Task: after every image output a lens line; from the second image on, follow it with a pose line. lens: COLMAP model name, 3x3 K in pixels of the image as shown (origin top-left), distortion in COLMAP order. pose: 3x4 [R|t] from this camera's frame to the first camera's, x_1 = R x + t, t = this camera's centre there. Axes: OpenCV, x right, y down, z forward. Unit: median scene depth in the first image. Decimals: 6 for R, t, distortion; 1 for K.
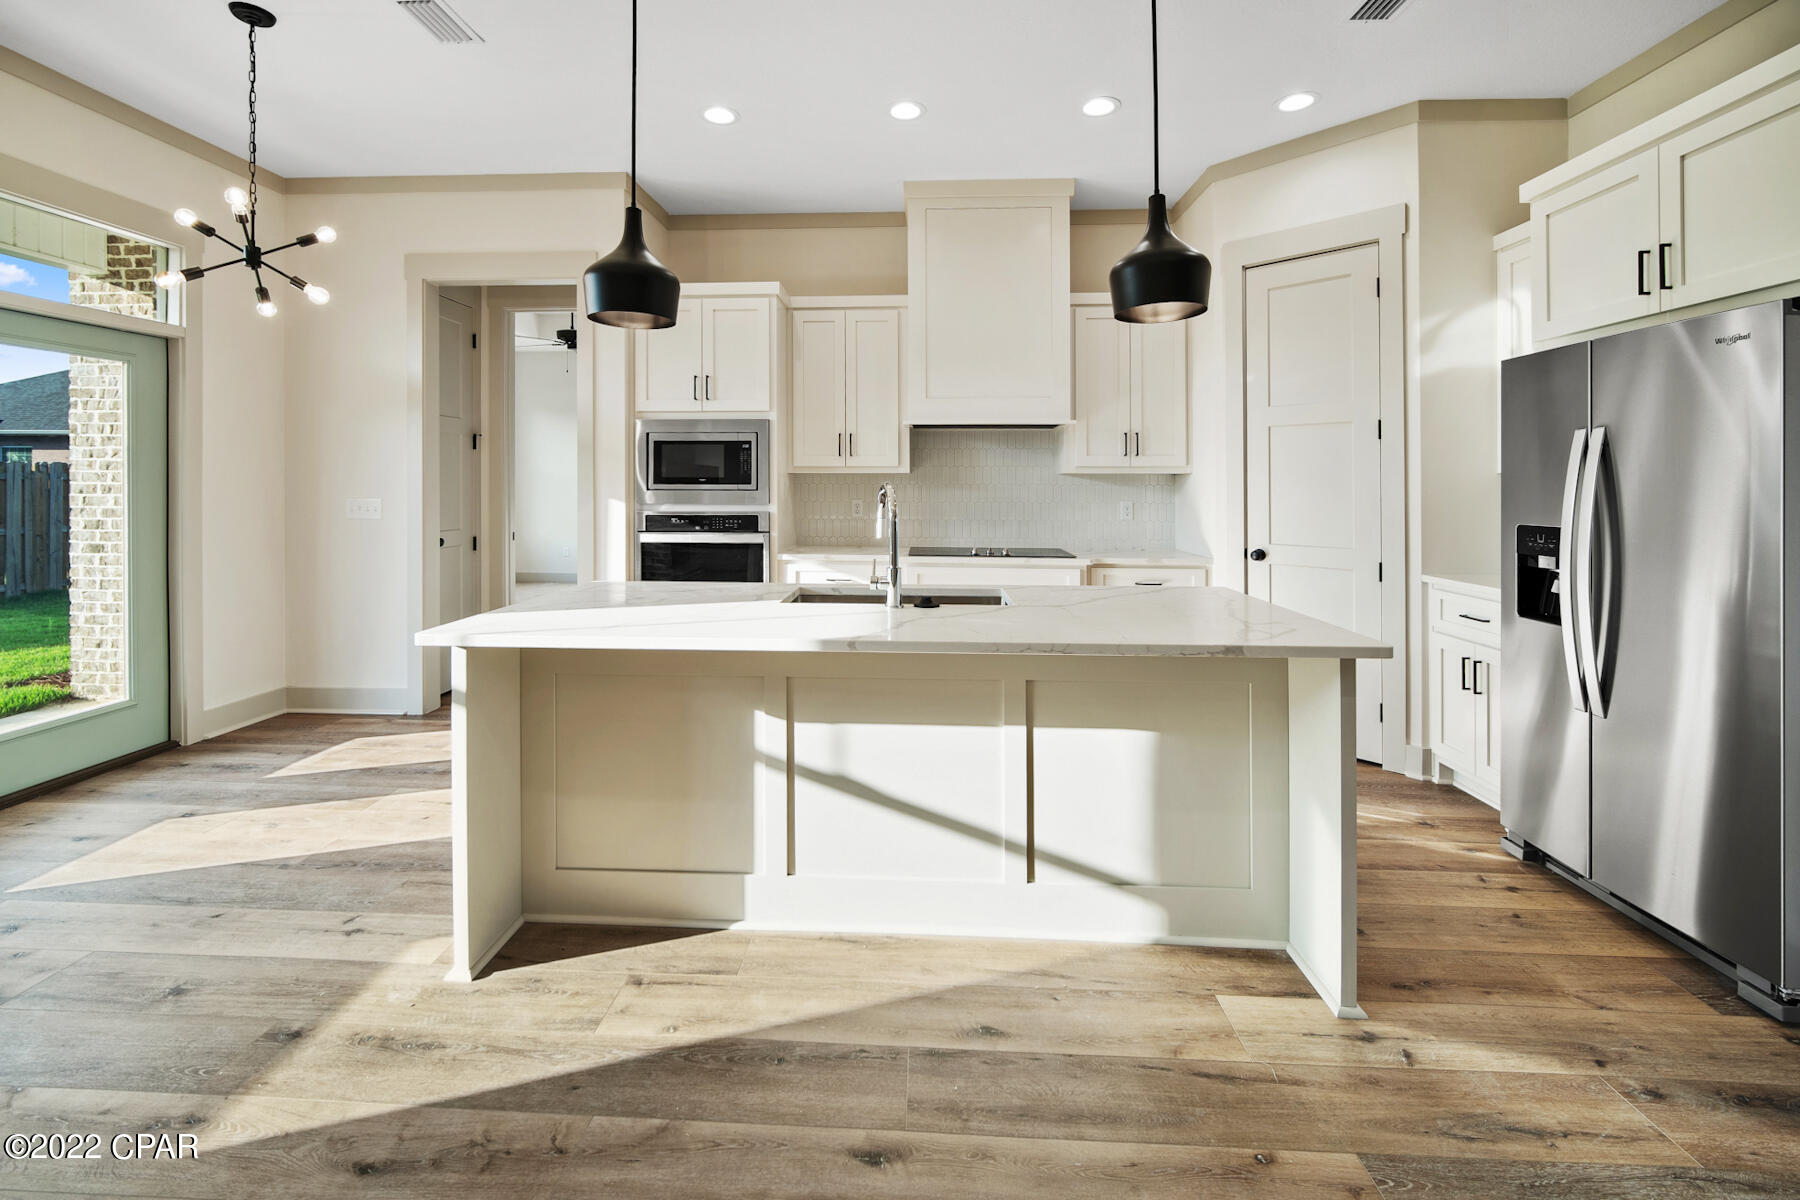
lens RADIAL K [[755.4, 0, 880.0], [0, 755.4, 484.3], [0, 0, 1]] dist [-0.000425, -0.003462]
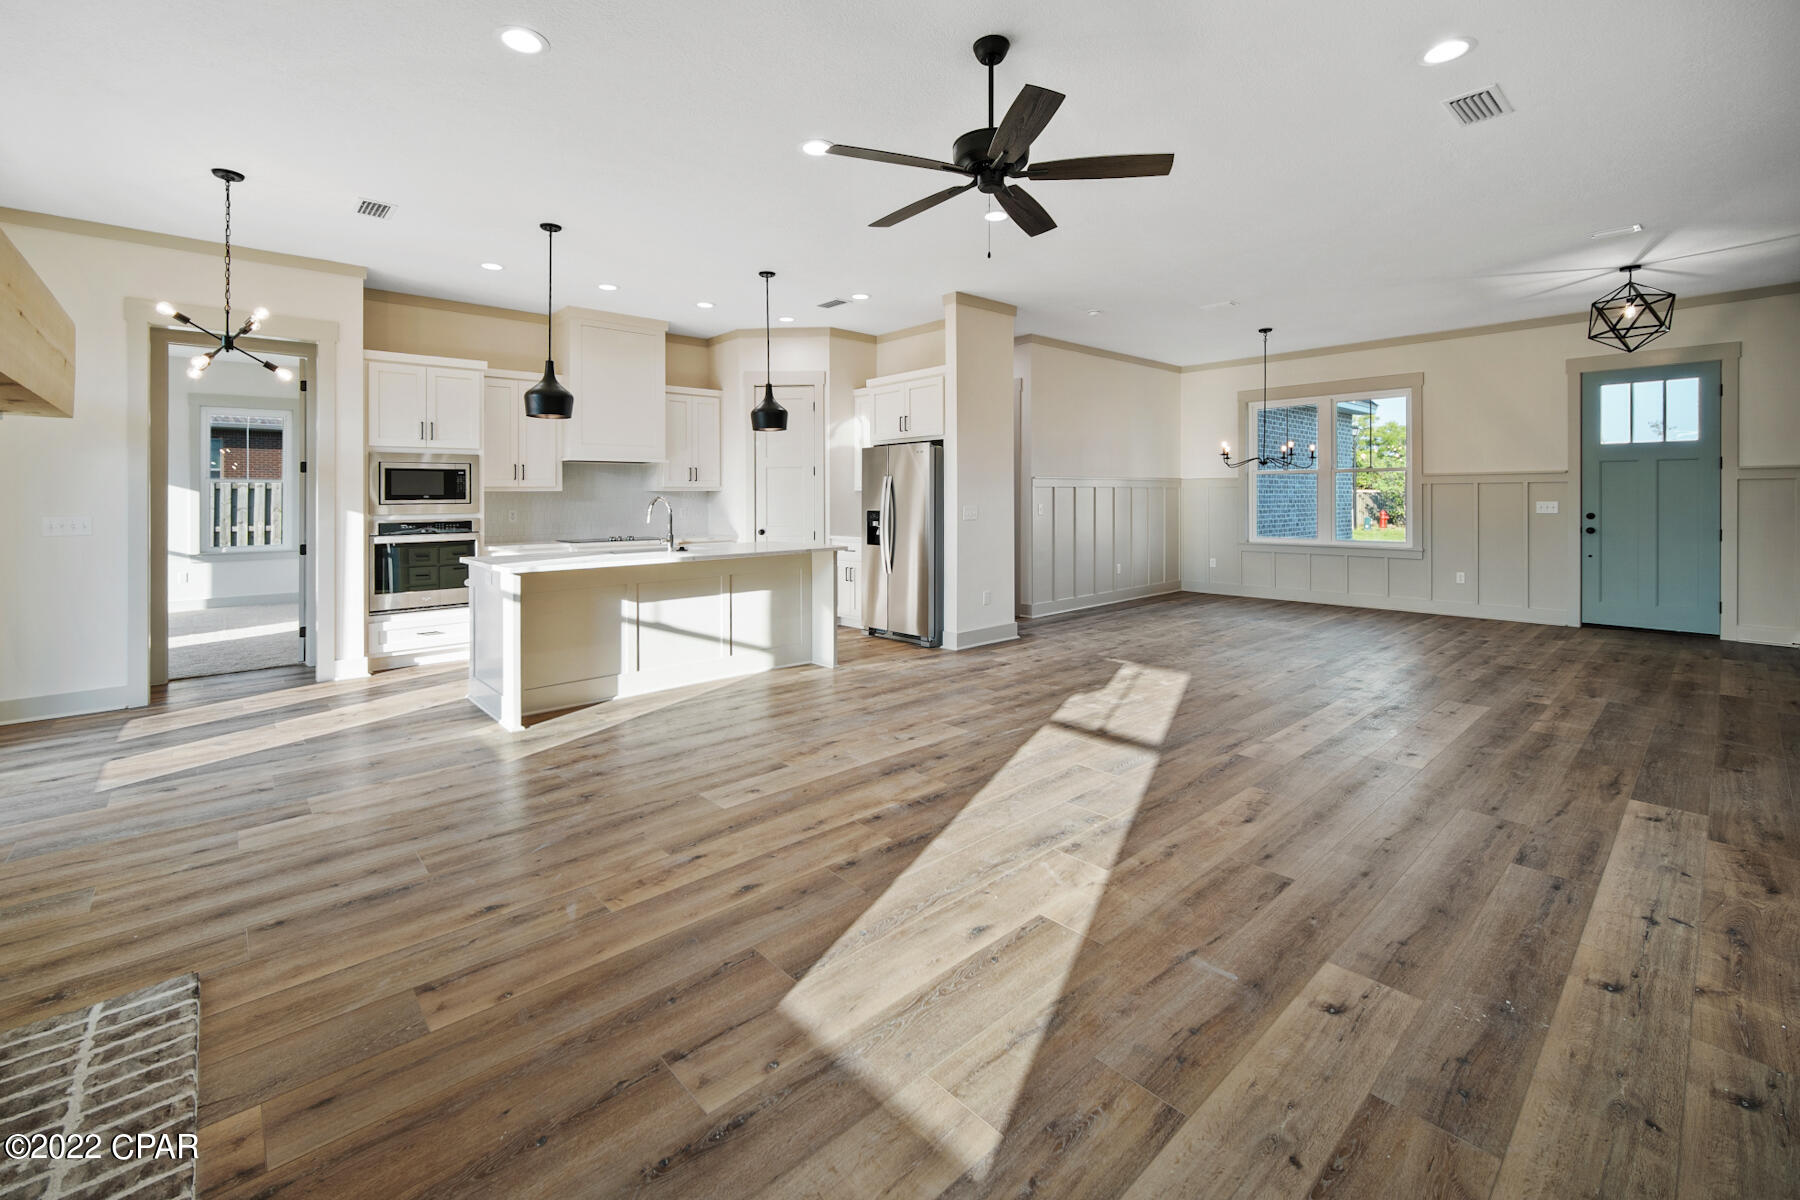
lens RADIAL K [[755.4, 0, 882.8], [0, 755.4, 489.2], [0, 0, 1]] dist [-0.000425, -0.003462]
pose [[0.711942, -0.001000, 0.702238, -0.952851], [0.011200, 0.999888, -0.009931, 0.005435], [-0.702149, 0.014935, 0.711873, -0.908193]]
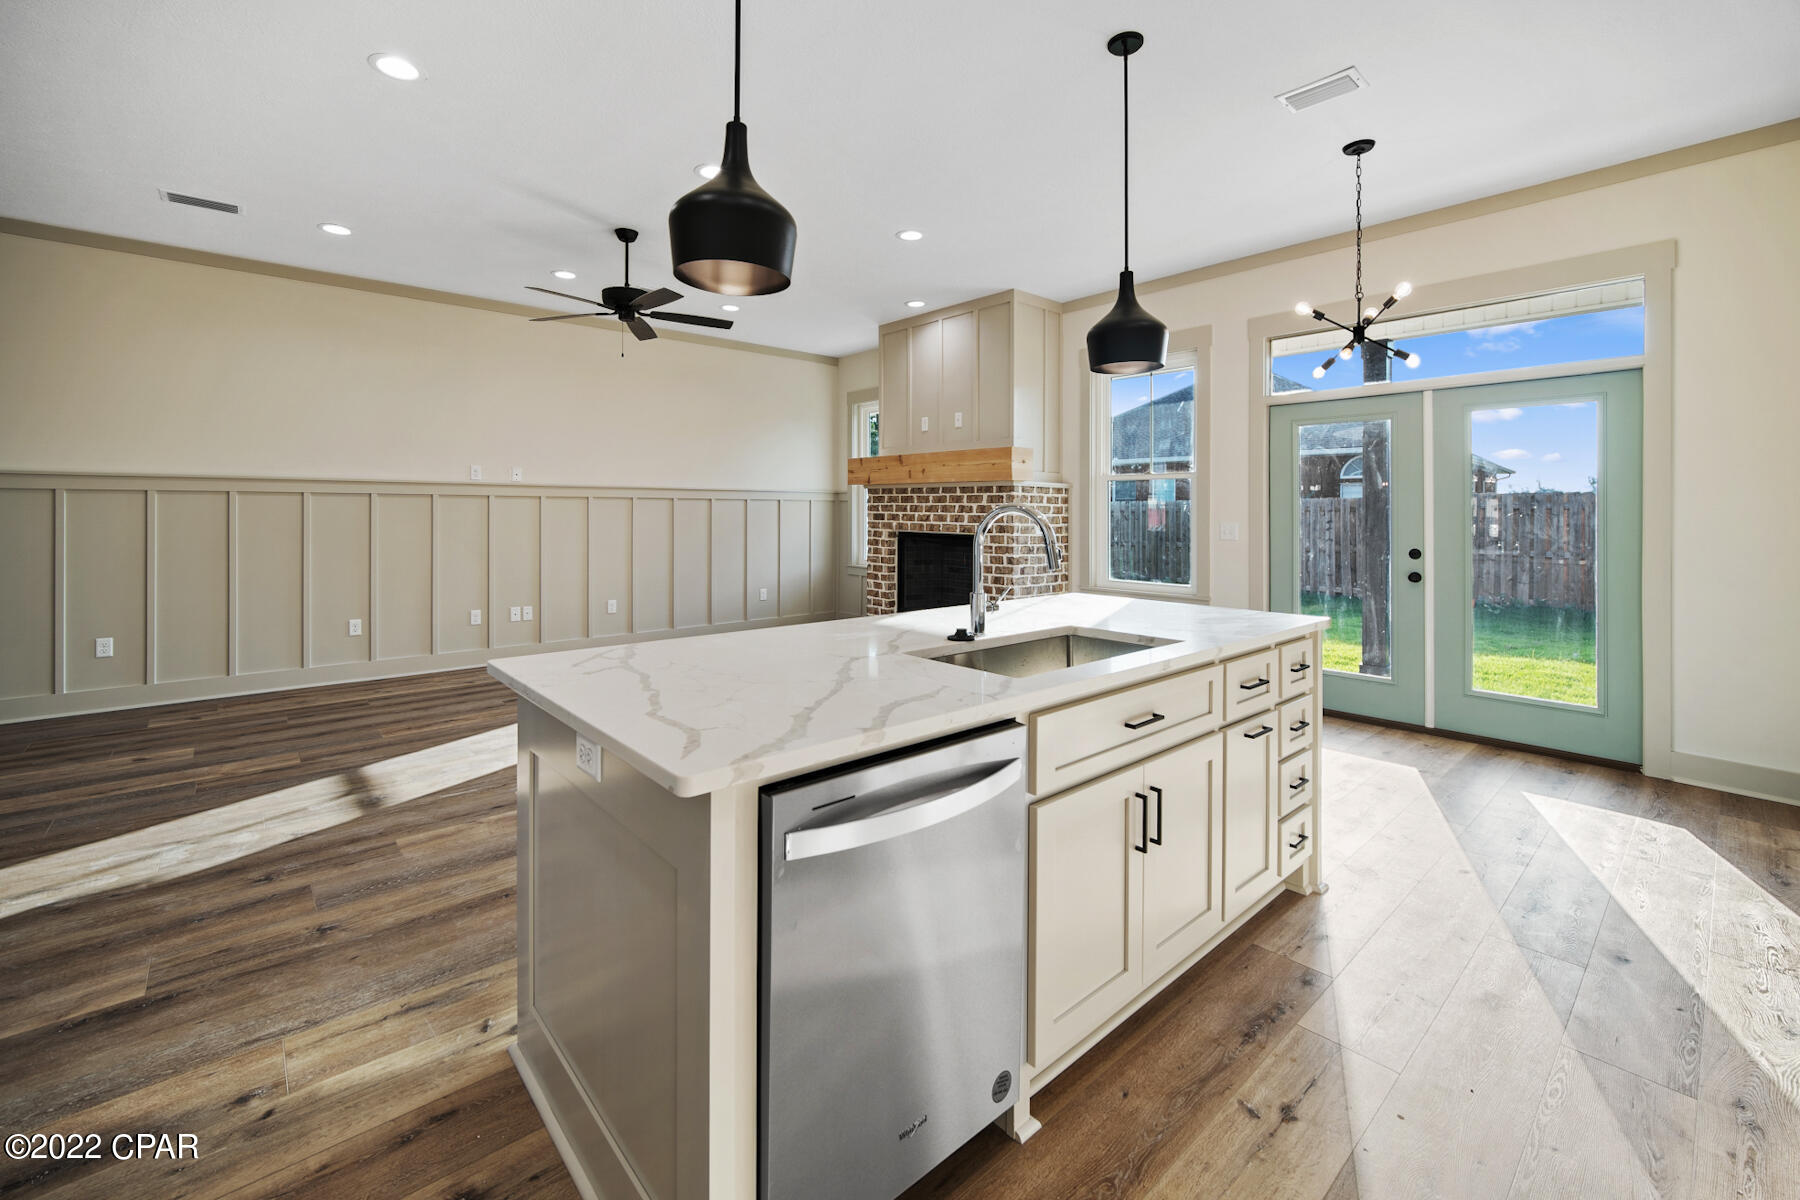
lens RADIAL K [[755.4, 0, 887.2], [0, 755.4, 510.2], [0, 0, 1]] dist [-0.000425, -0.003462]
pose [[-0.711647, -0.007182, -0.702500, 0.661666], [-0.006334, 0.999973, -0.003807, 0.011888], [0.702508, 0.001741, -0.711673, 1.359589]]
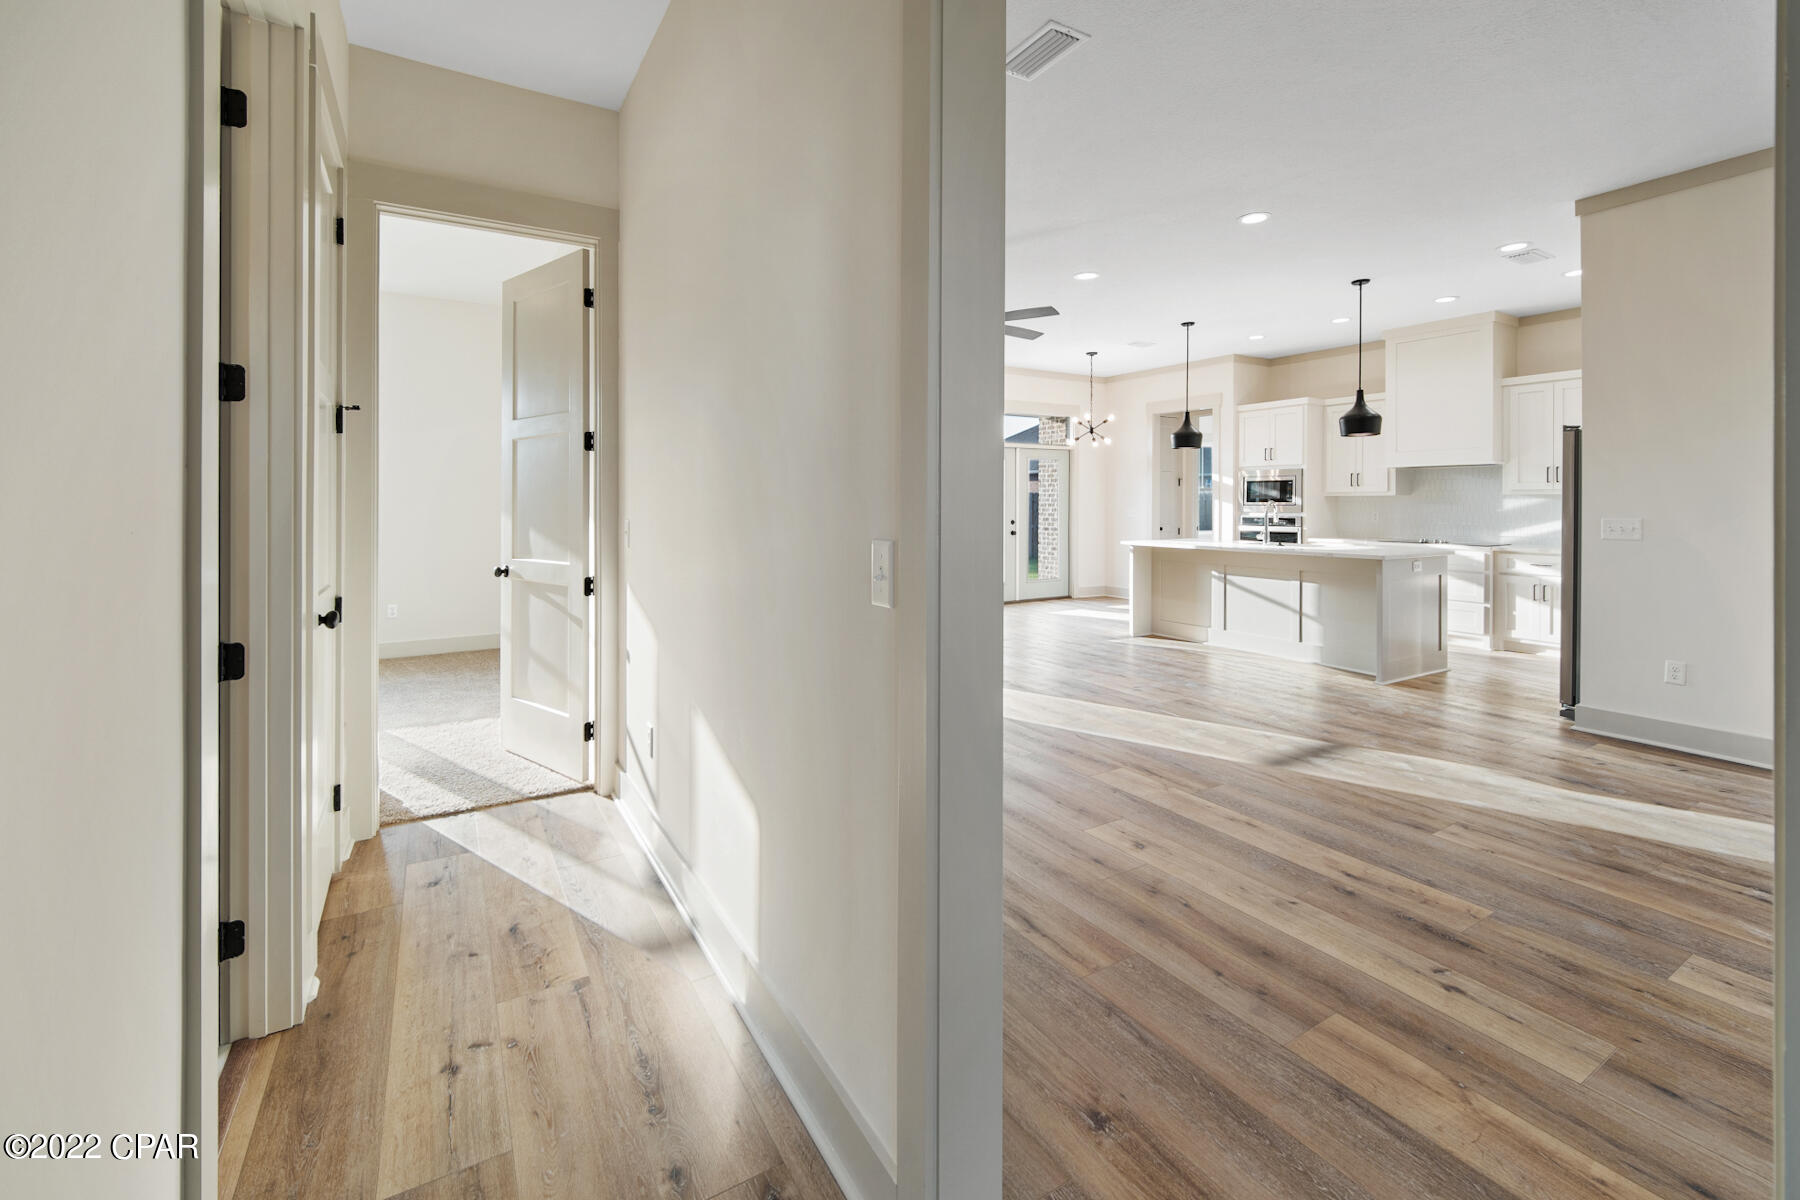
lens RADIAL K [[755.4, 0, 910.7], [0, 755.4, 507.6], [0, 0, 1]] dist [-0.000425, -0.003462]
pose [[0.579446, 0.003512, -0.815003, 1.316037], [-0.000449, 0.999992, 0.003990, 0.010065], [0.815011, -0.001946, 0.579443, -1.457909]]
